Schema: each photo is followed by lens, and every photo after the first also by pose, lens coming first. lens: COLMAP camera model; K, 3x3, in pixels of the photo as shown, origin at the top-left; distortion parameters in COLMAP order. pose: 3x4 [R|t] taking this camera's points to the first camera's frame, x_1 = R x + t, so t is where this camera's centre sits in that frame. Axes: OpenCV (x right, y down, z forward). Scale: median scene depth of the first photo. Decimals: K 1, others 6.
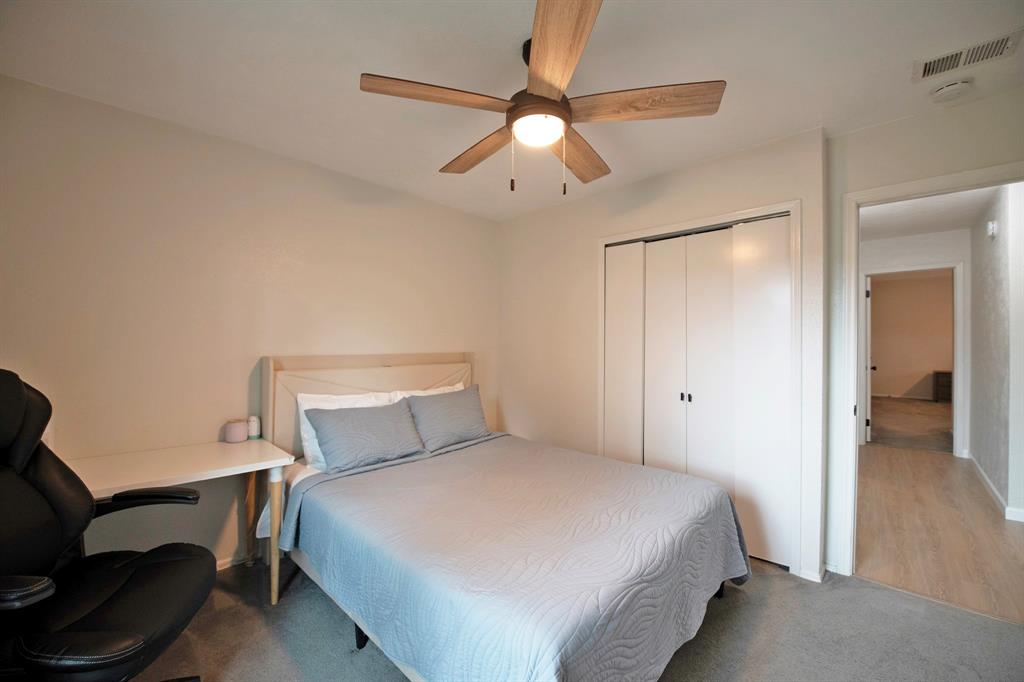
lens RADIAL K [[404.2, 0, 509.4], [0, 404.2, 341.1], [0, 0, 1]] dist [-0.022616, -0.000377]
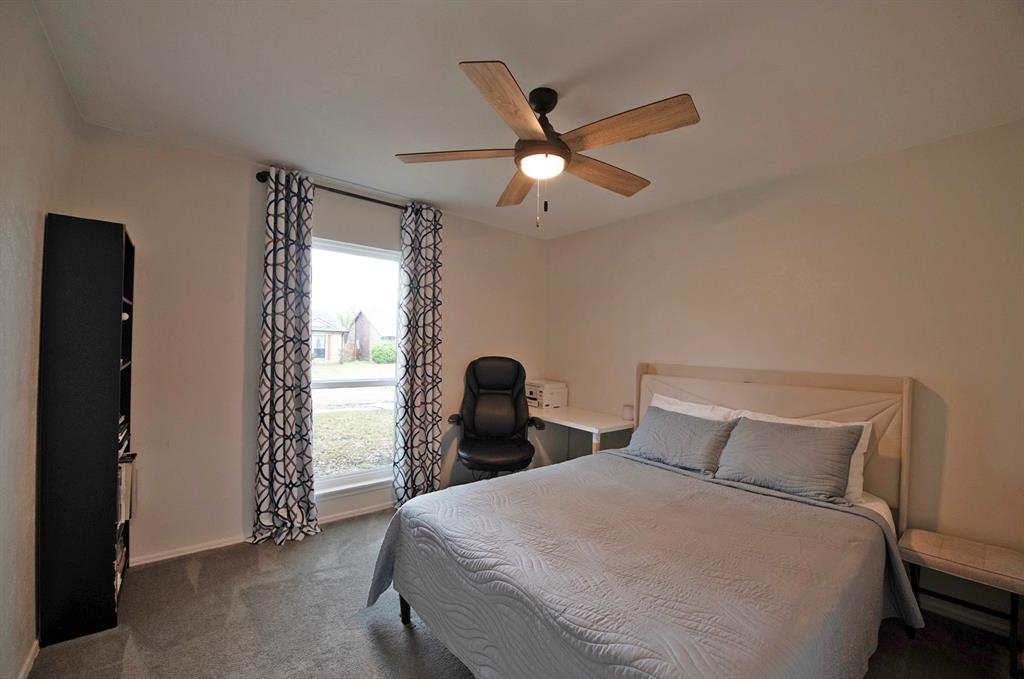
lens RADIAL K [[404.2, 0, 509.4], [0, 404.2, 339.6], [0, 0, 1]] dist [-0.022616, -0.000377]
pose [[-0.112858, -0.020735, -0.993395, 0.793219], [-0.025632, 0.999510, -0.017950, -0.003451], [0.993280, 0.023437, -0.113334, 0.683977]]
